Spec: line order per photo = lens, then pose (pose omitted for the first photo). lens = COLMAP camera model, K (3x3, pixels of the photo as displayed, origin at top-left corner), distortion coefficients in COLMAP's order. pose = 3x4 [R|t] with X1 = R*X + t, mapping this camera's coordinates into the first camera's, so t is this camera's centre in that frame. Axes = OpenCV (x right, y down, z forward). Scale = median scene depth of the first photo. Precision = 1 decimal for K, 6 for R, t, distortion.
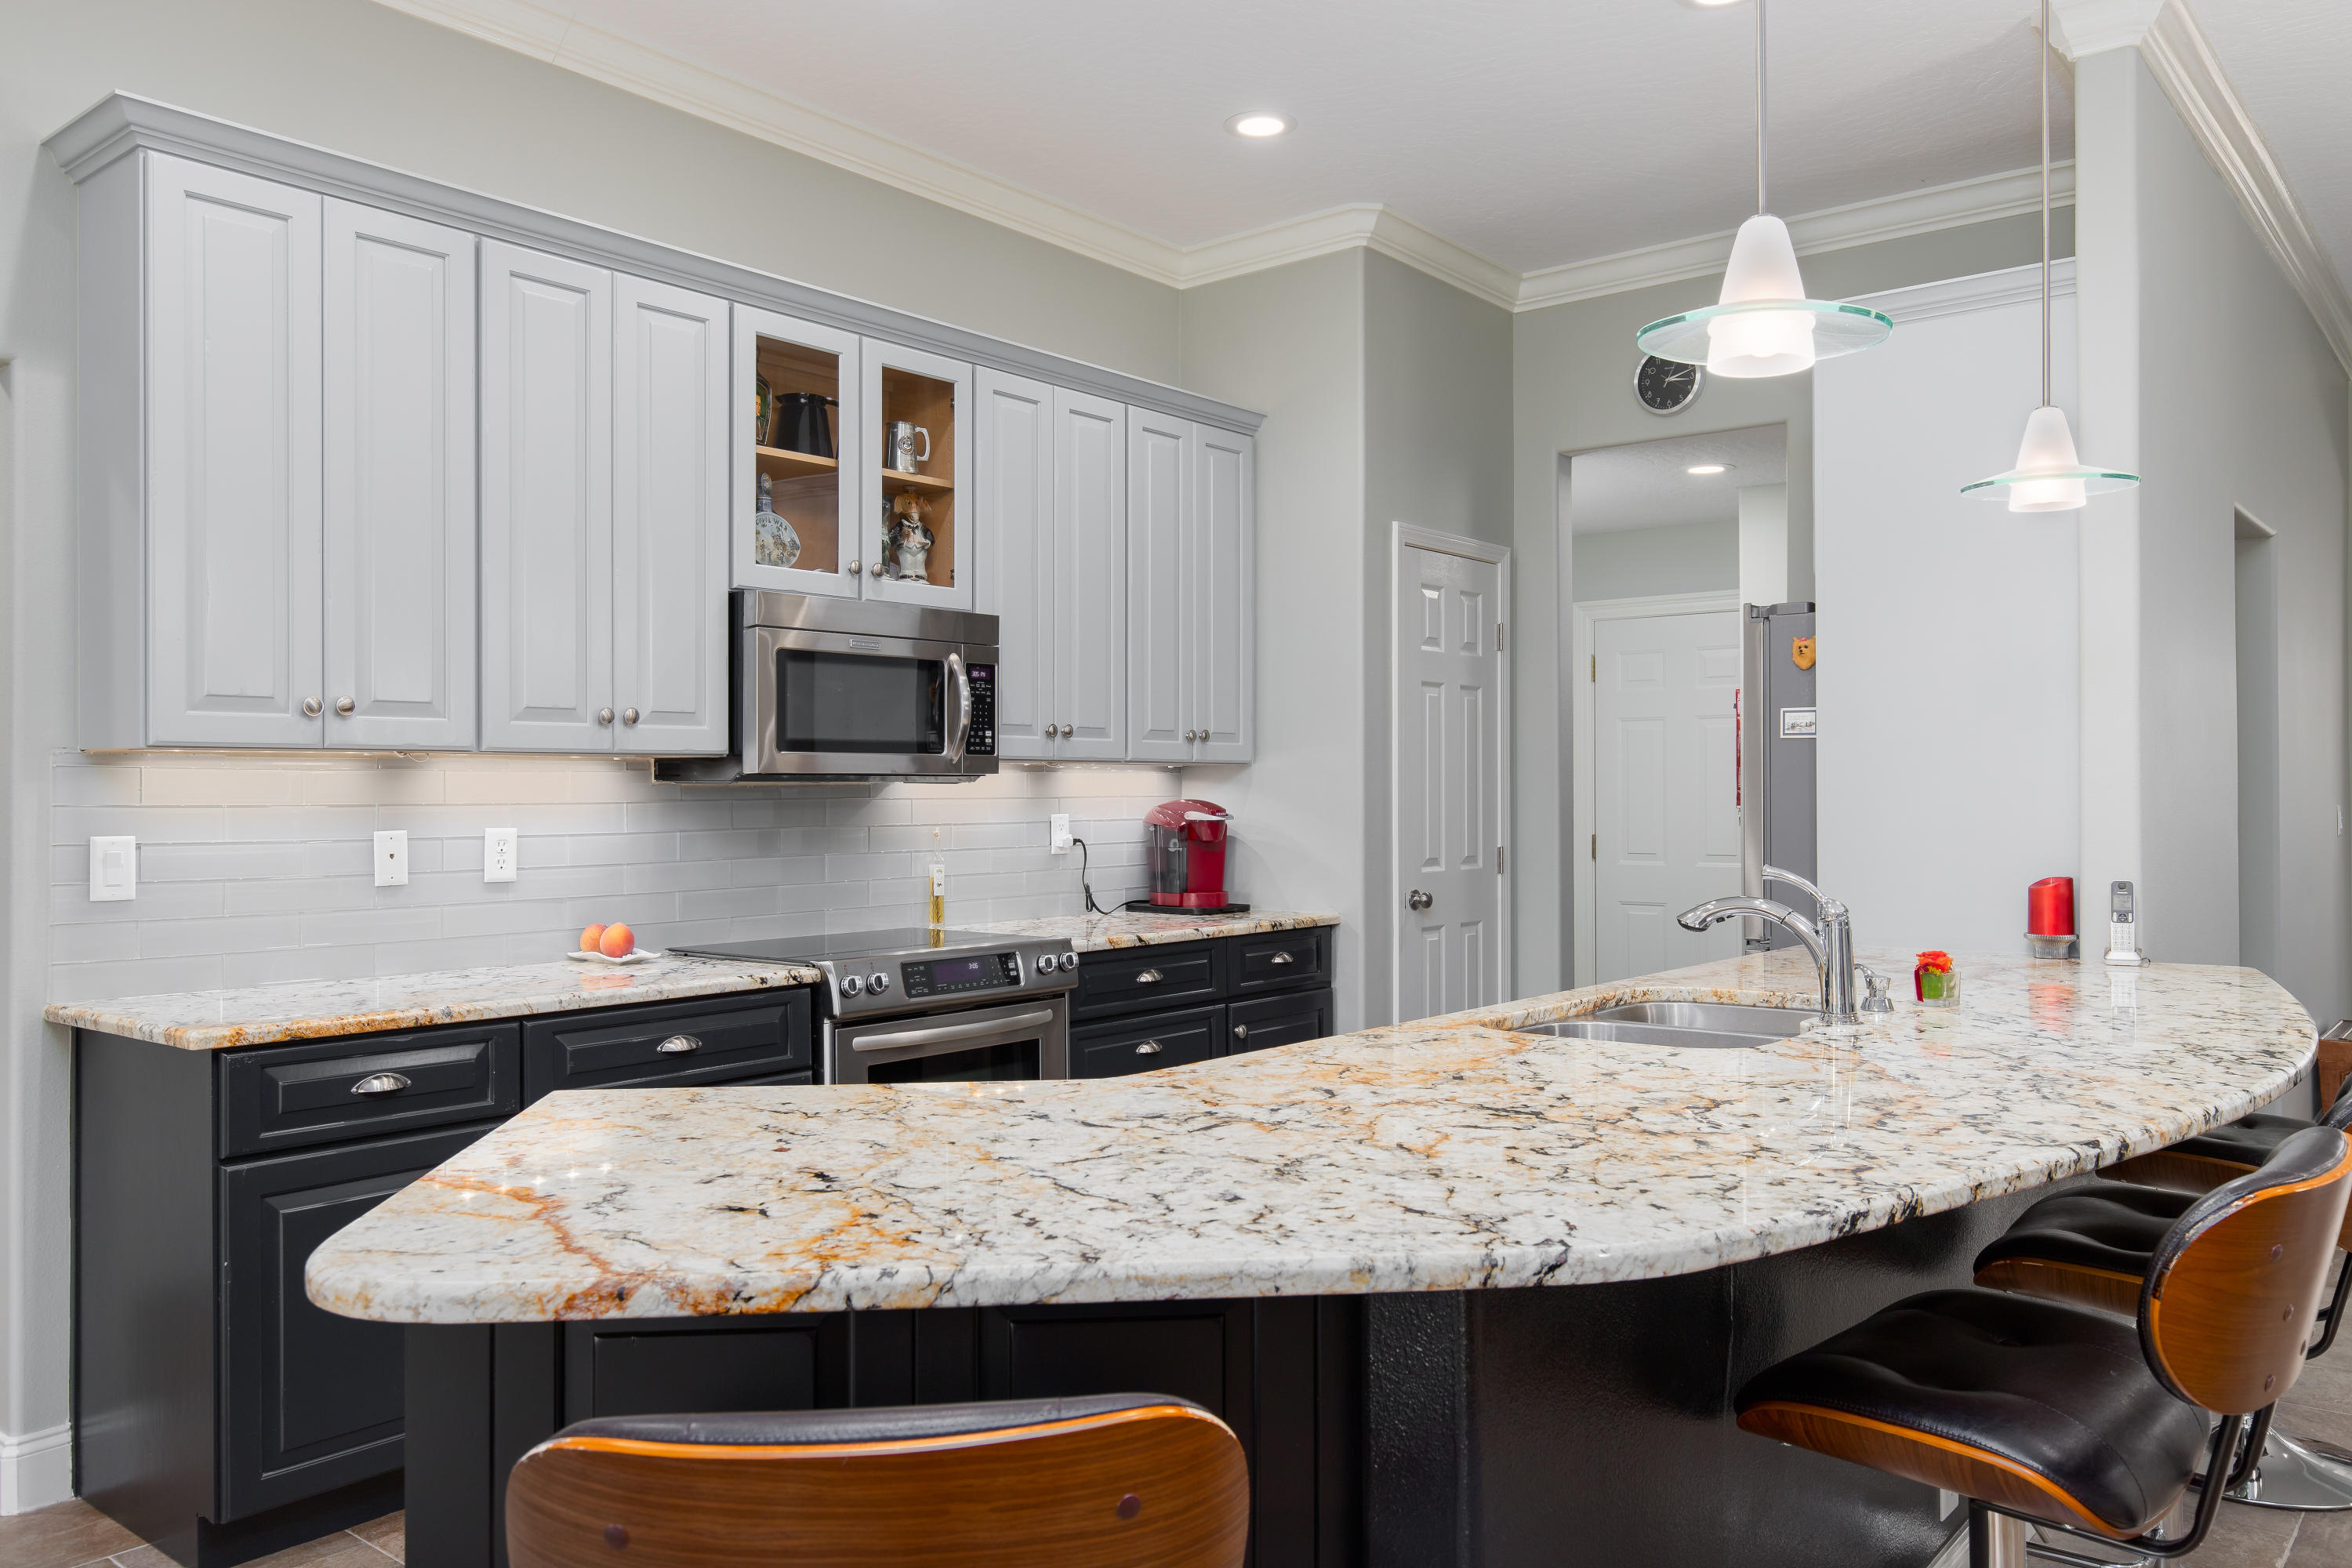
lens RADIAL K [[1760.4, 0, 1177.6], [0, 1760.4, 779.5], [0, 0, 1]] dist [0.003073, 0.001799]
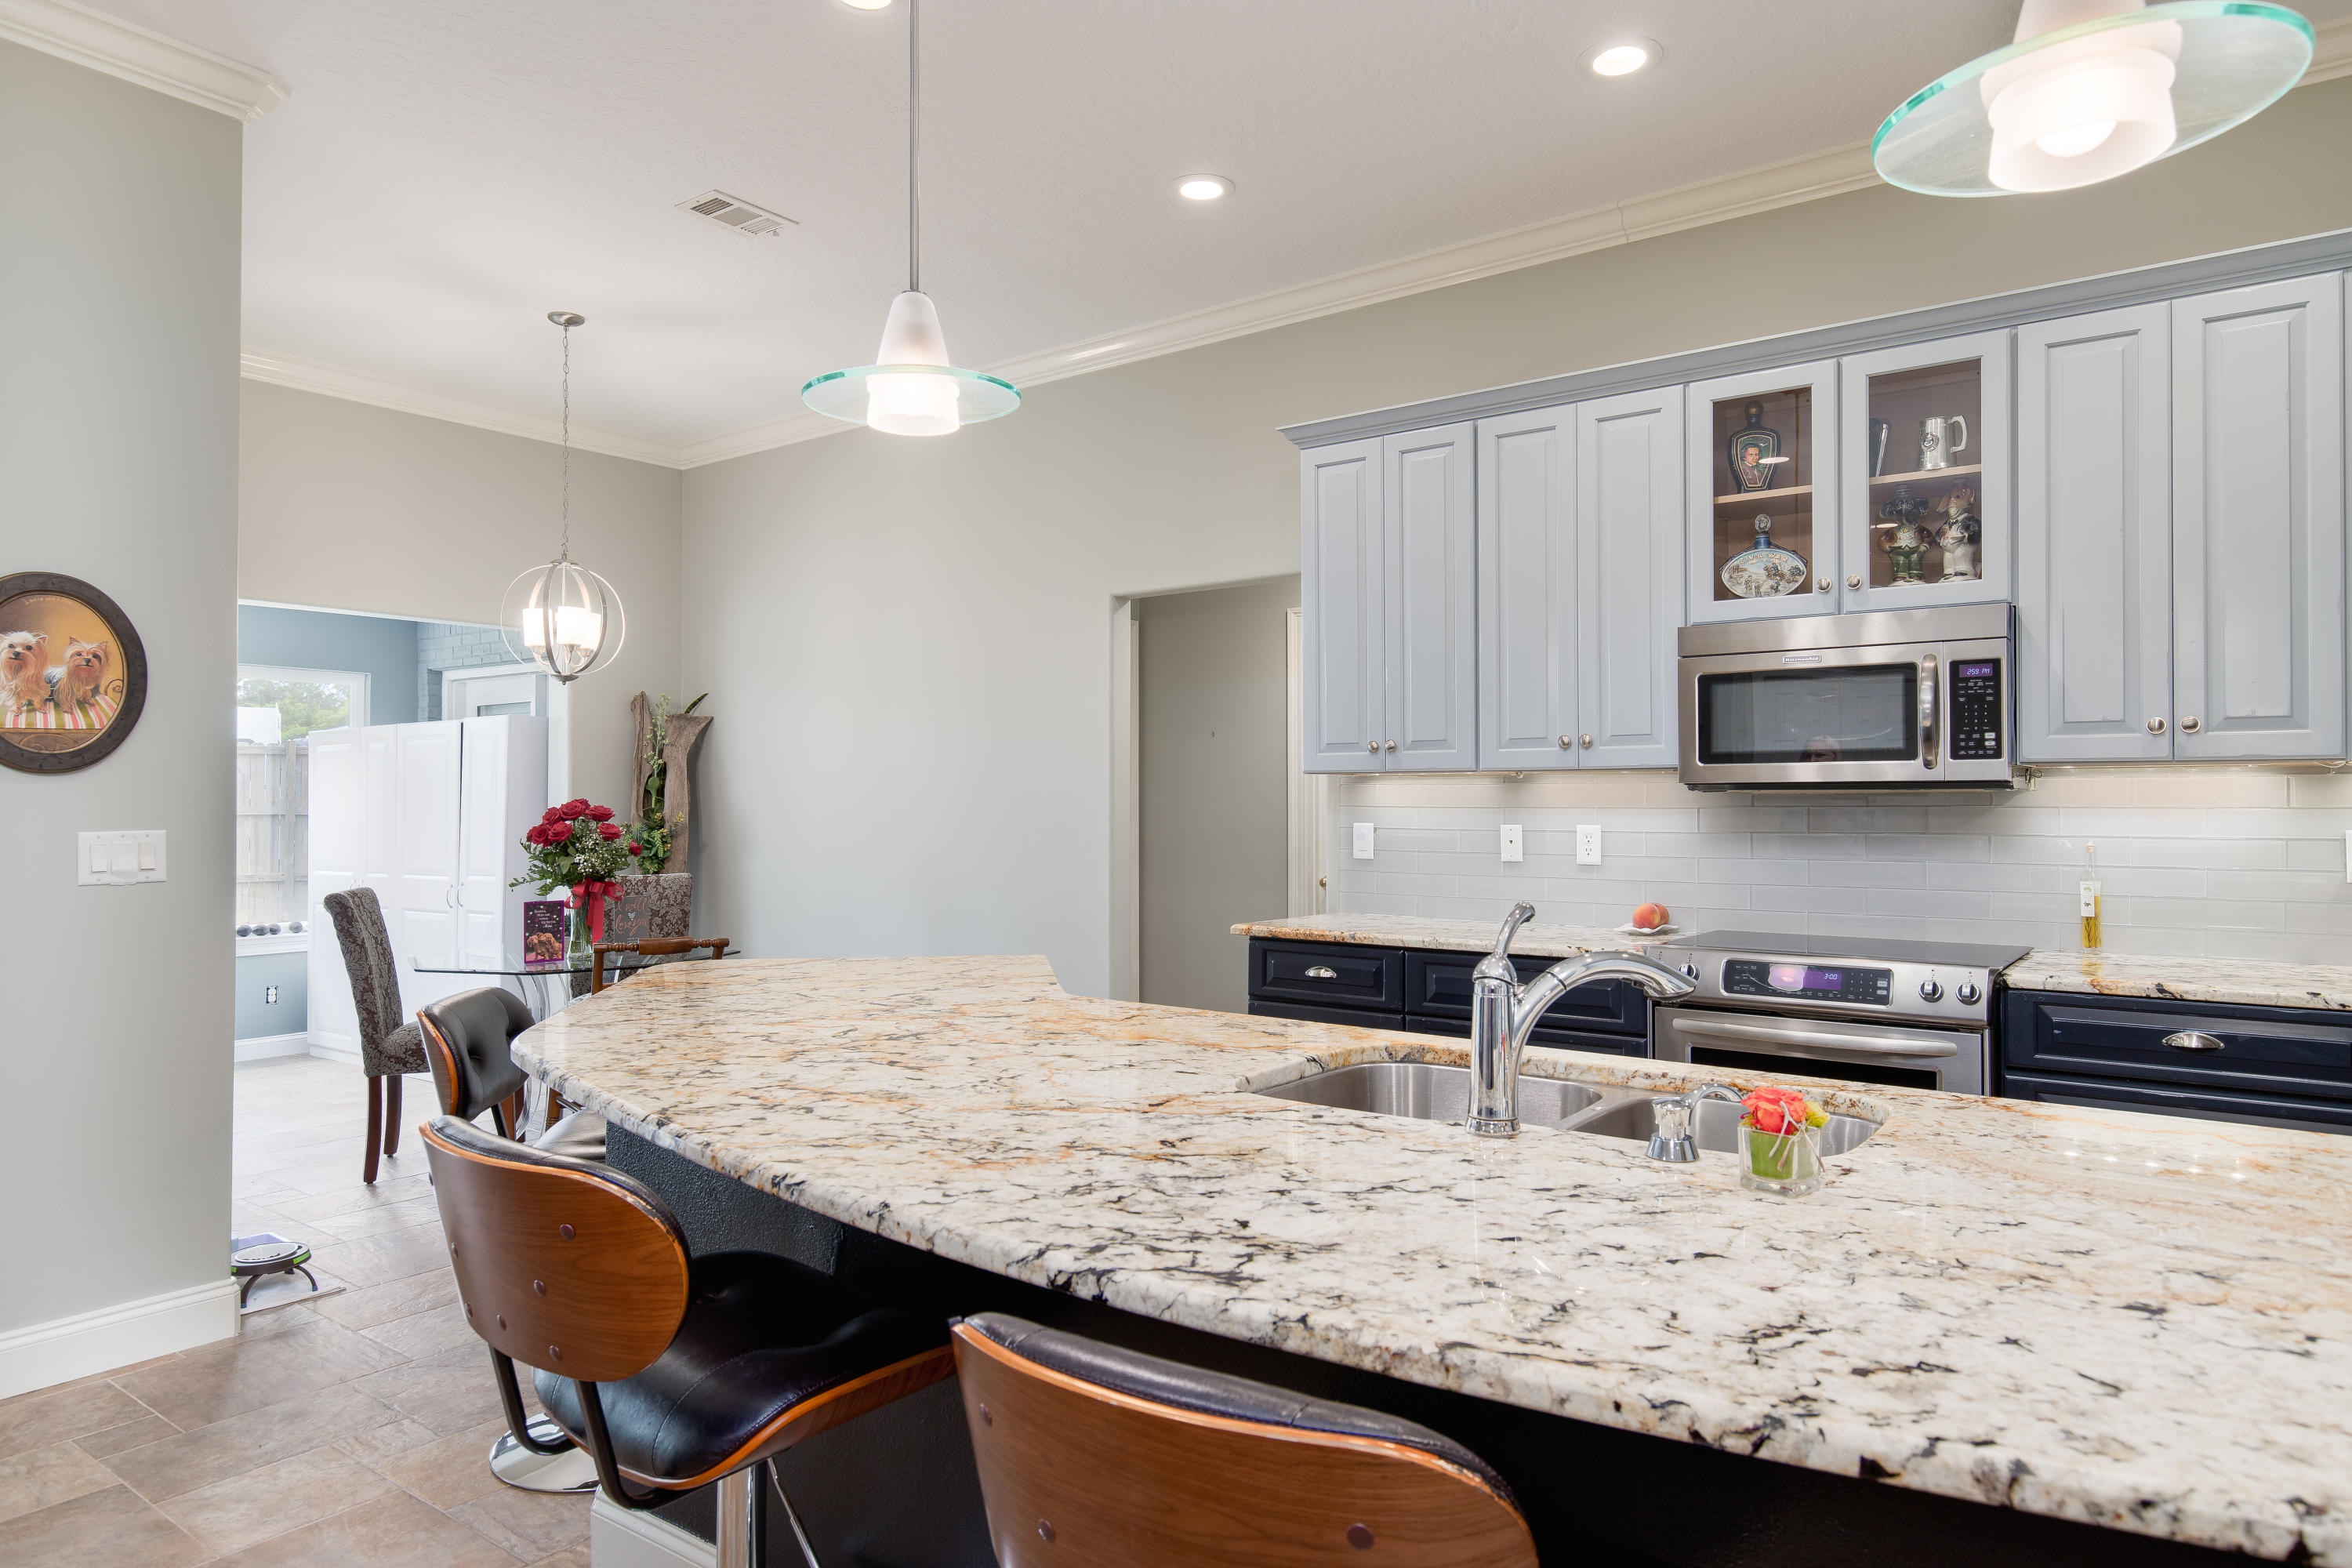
lens RADIAL K [[1390.3, 0, 1183.4], [0, 1390.3, 798.8], [0, 0, 1]] dist [-0.028520, -0.000316]
pose [[0.030417, -0.000611, -0.999537, 0.663958], [0.003462, 0.999994, -0.000506, 0.006215], [0.999531, -0.003445, 0.030419, 0.636414]]
